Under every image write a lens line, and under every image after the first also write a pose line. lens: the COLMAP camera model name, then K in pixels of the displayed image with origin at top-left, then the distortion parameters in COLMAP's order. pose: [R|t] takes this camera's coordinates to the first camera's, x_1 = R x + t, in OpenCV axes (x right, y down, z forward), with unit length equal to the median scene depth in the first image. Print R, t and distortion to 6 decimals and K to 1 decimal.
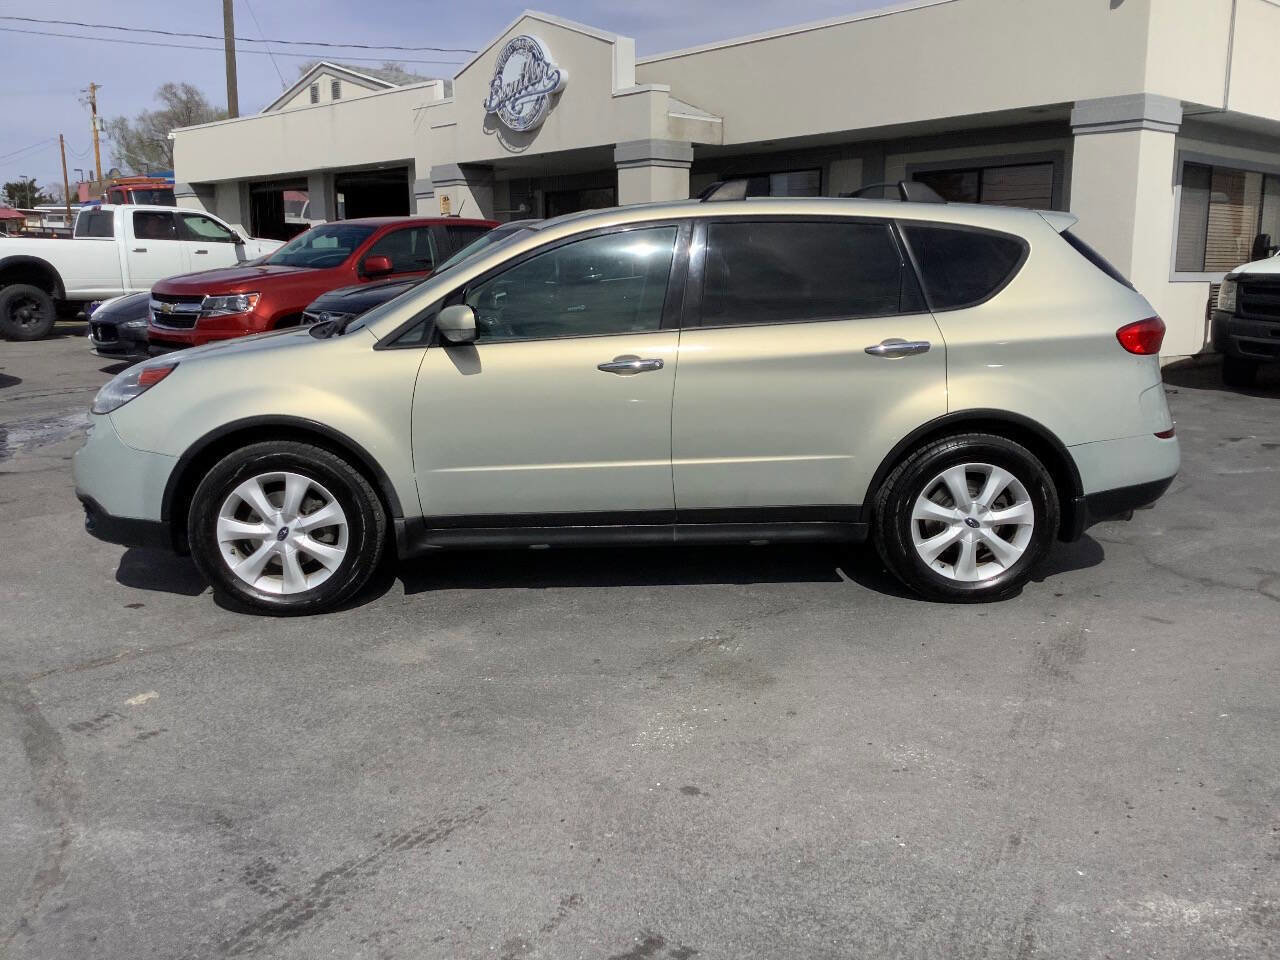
lens RADIAL K [[1149.9, 0, 640.0], [0, 1149.9, 480.0], [0, 0, 1]] dist [0.093067, -0.153384]
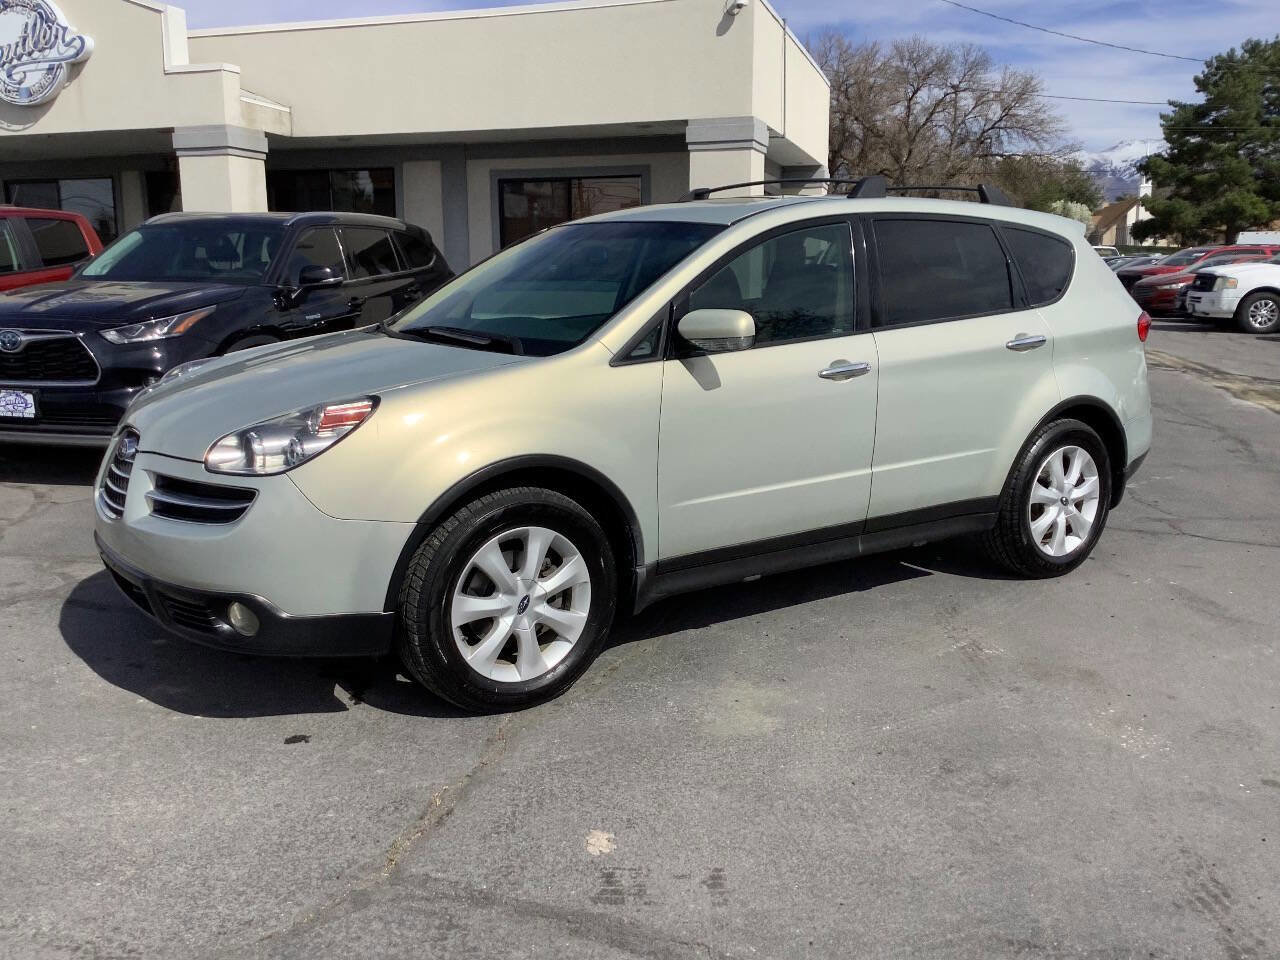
lens RADIAL K [[1149.9, 0, 640.0], [0, 1149.9, 480.0], [0, 0, 1]] dist [0.093067, -0.153384]
pose [[0.848092, -0.094573, 0.521340, -0.620433], [0.097961, 0.994966, 0.021132, -0.045278], [-0.520714, 0.033149, 0.853087, 0.279801]]
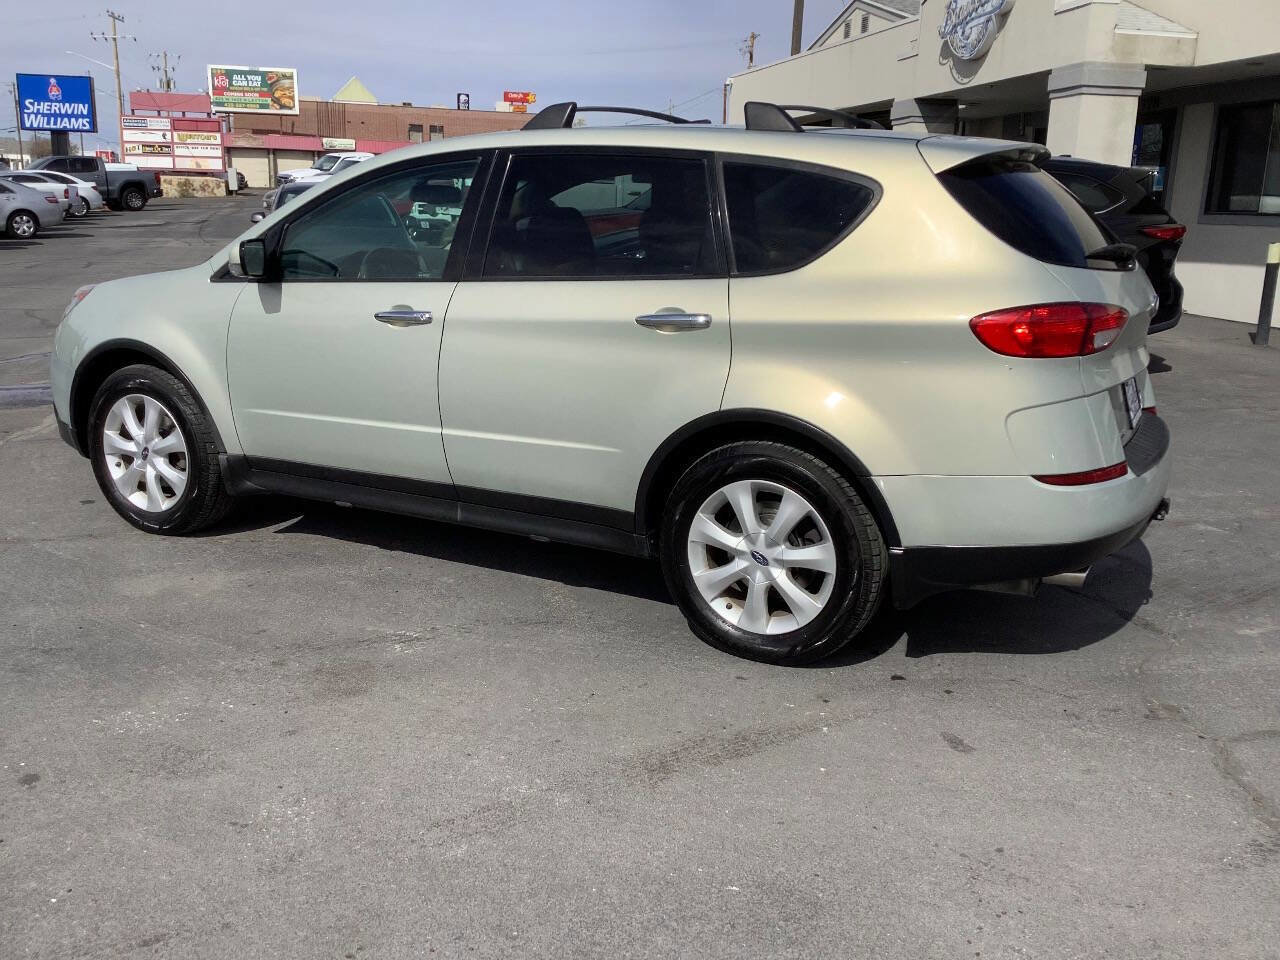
lens RADIAL K [[1166.2, 0, 638.0], [0, 1166.2, 485.8], [0, 0, 1]] dist [0.099174, -0.177416]
pose [[0.855822, 0.142671, -0.497205, 0.593397], [-0.119739, 0.989744, 0.077901, -0.060113], [0.503220, -0.007135, 0.864129, 0.296515]]
